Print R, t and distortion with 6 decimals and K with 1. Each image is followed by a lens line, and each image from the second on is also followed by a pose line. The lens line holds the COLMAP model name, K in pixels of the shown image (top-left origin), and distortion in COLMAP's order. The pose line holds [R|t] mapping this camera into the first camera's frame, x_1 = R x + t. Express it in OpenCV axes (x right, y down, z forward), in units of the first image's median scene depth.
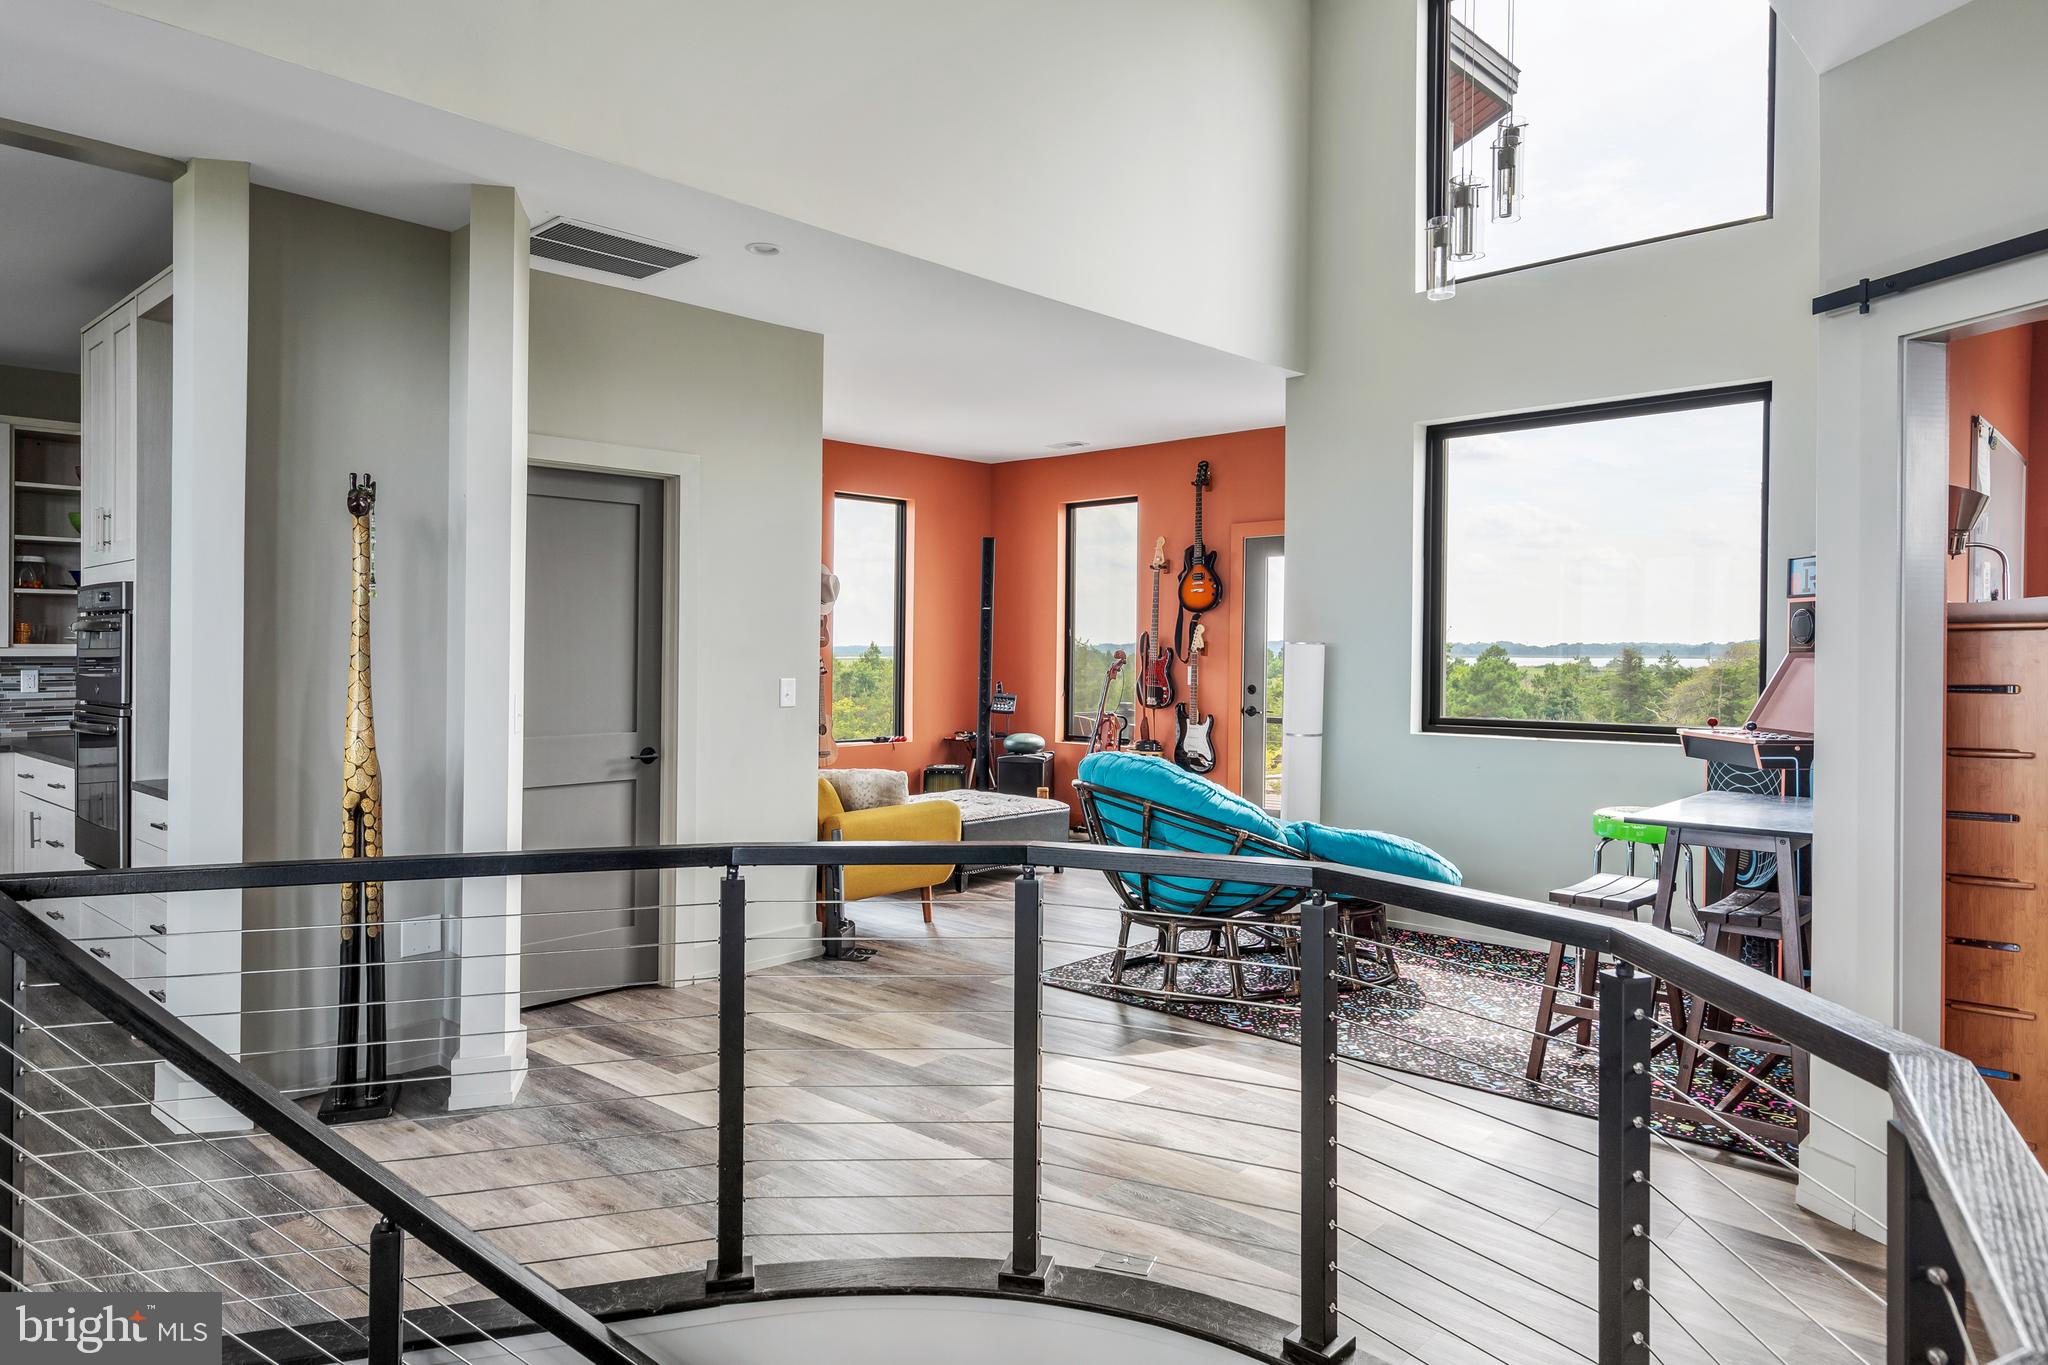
lens RADIAL K [[1278.6, 0, 1024.0], [0, 1278.6, 682.5], [0, 0, 1]] dist [0.003378, 0.000431]
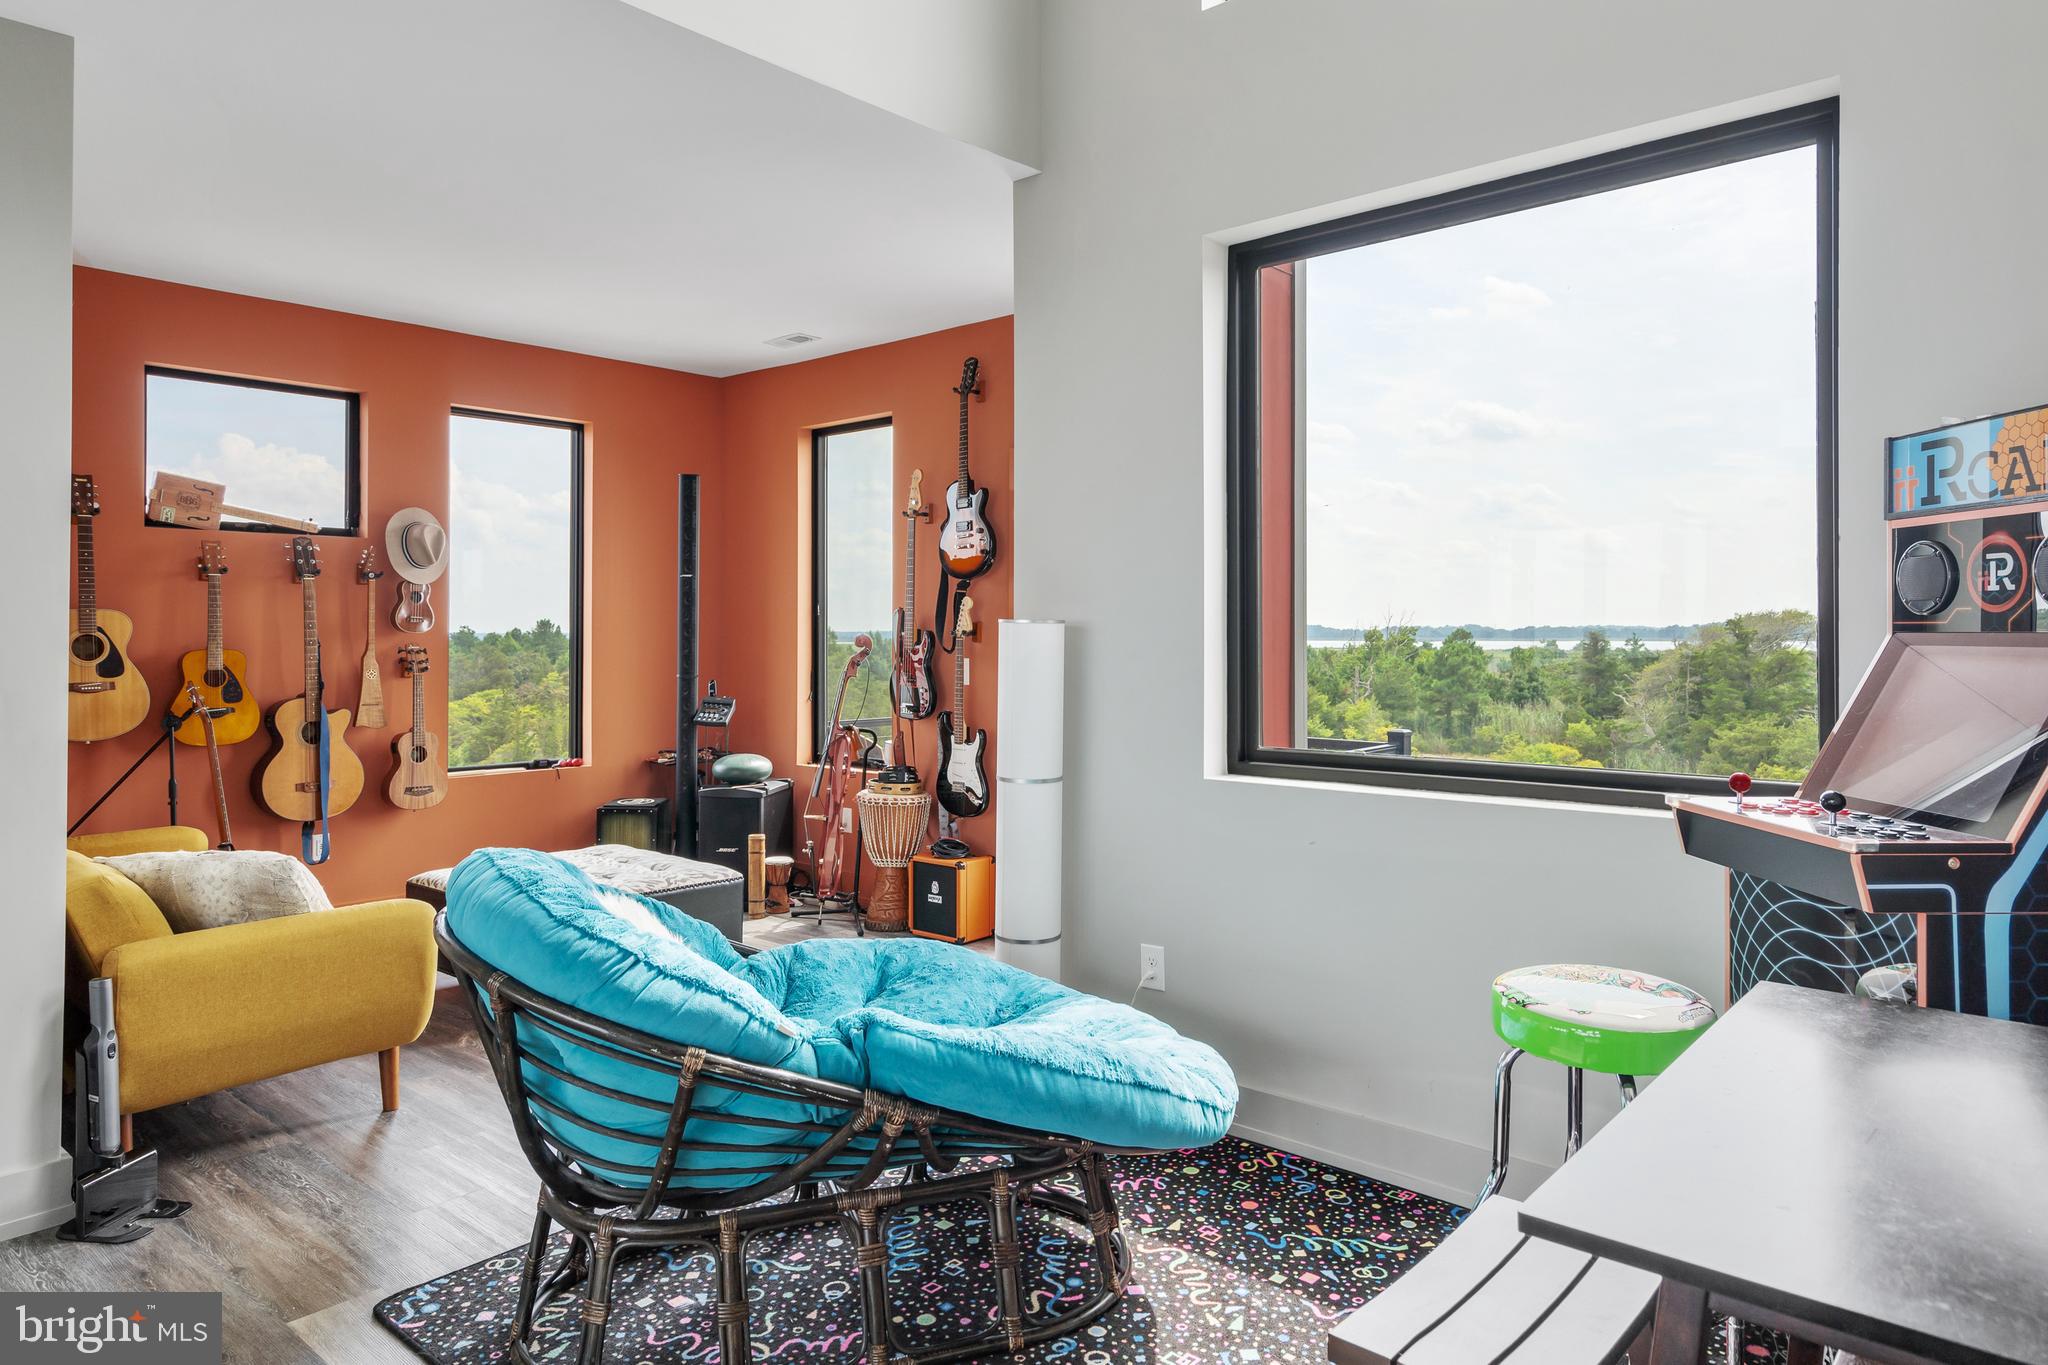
lens RADIAL K [[1276.0, 0, 1076.4], [0, 1276.0, 631.5], [0, 0, 1]] dist [0.003779, 0.000230]
pose [[0.998491, -0.003854, 0.054776, 0.149467], [0.005403, 0.999589, -0.028164, -0.006915], [-0.054645, 0.028418, 0.998101, 0.301560]]
